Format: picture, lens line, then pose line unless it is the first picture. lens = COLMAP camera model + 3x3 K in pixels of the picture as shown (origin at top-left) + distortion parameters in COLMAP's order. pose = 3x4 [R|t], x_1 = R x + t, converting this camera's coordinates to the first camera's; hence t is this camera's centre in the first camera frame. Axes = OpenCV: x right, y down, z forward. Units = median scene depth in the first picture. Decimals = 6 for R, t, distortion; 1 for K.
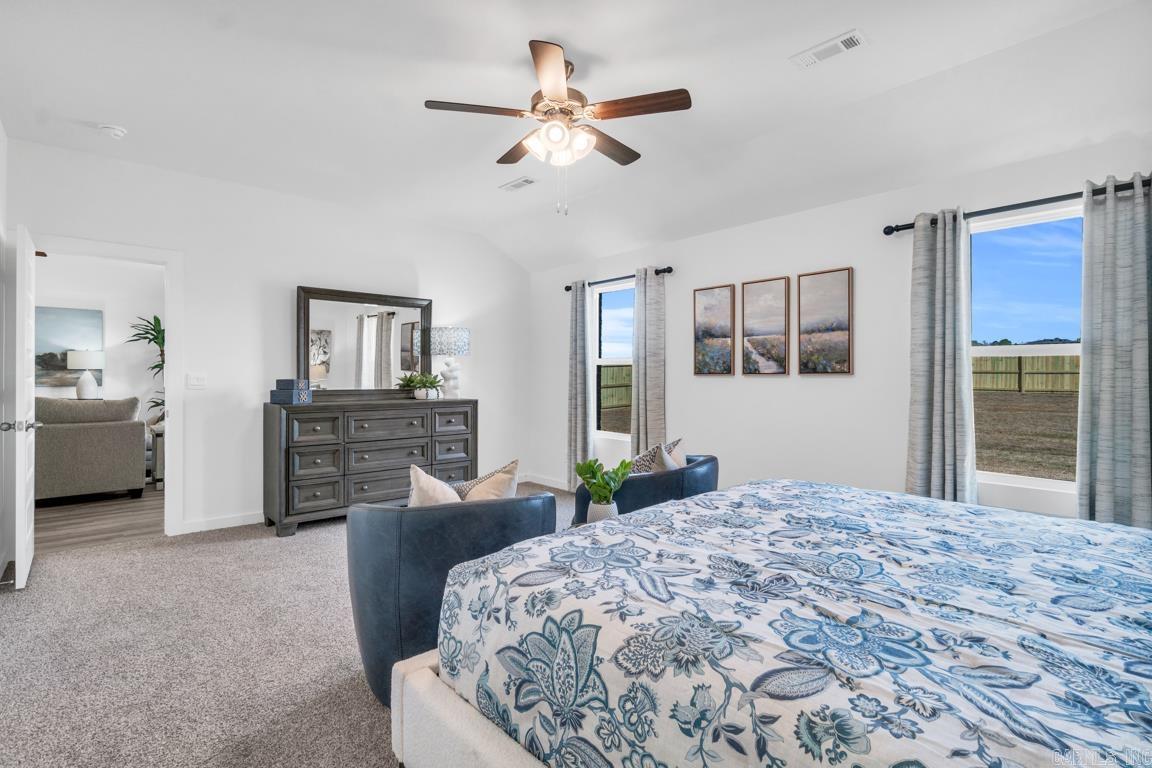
lens RADIAL K [[561.0, 0, 584.0], [0, 561.0, 373.5], [0, 0, 1]] dist [0.000088, -0.000038]
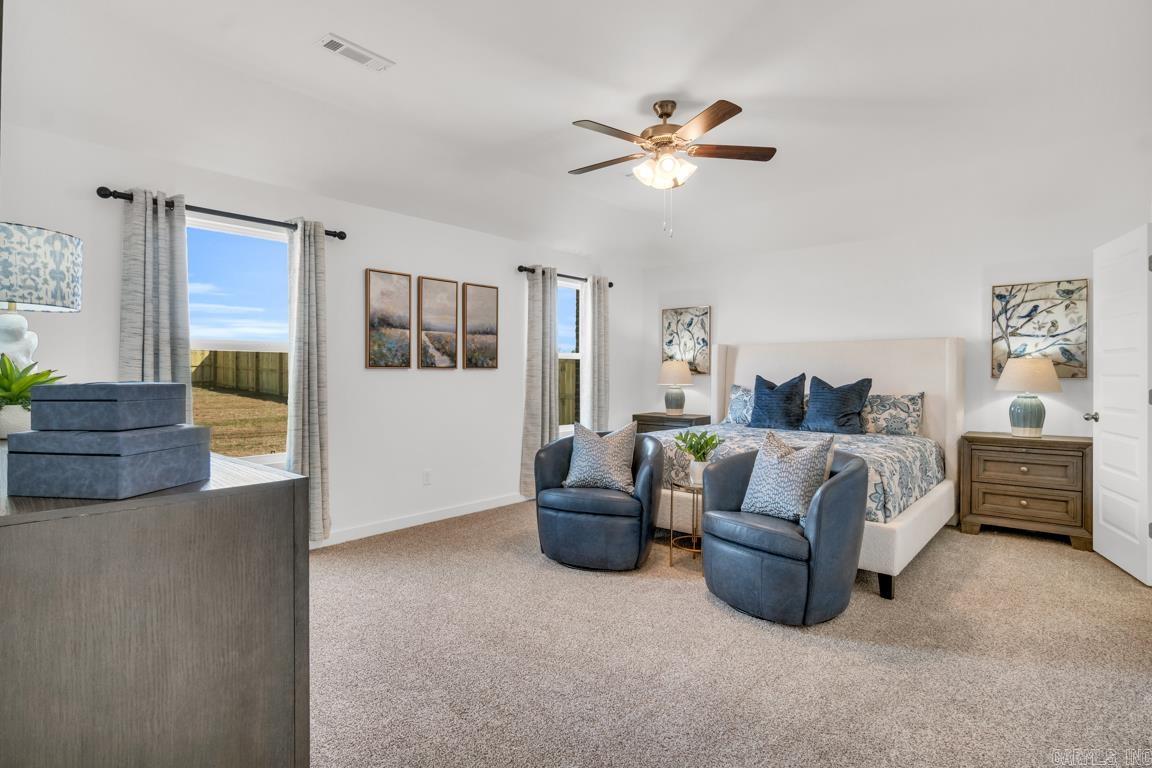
lens RADIAL K [[609.3, 0, 578.0], [0, 609.3, 382.1], [0, 0, 1]] dist [-0.024244, 0.006260]
pose [[-0.138159, -0.011716, 0.990341, -0.915234], [-0.003664, 0.999929, 0.011318, 0.015335], [-0.990403, -0.002065, -0.138192, 0.955906]]
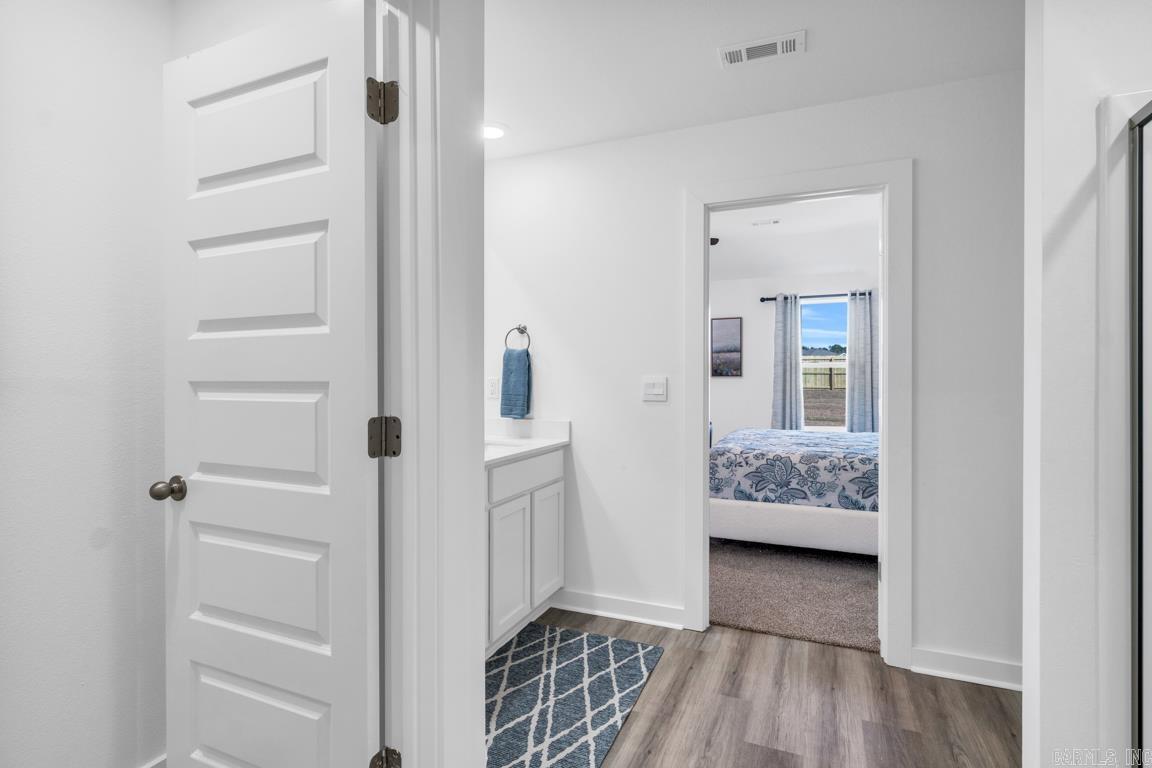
lens RADIAL K [[609.3, 0, 572.4], [0, 609.3, 378.6], [0, 0, 1]] dist [-0.024244, 0.006260]
pose [[0.903584, -0.007314, 0.428348, -0.805616], [0.005034, 0.999966, 0.006454, -0.006970], [-0.428381, -0.003676, 0.903591, -0.501357]]
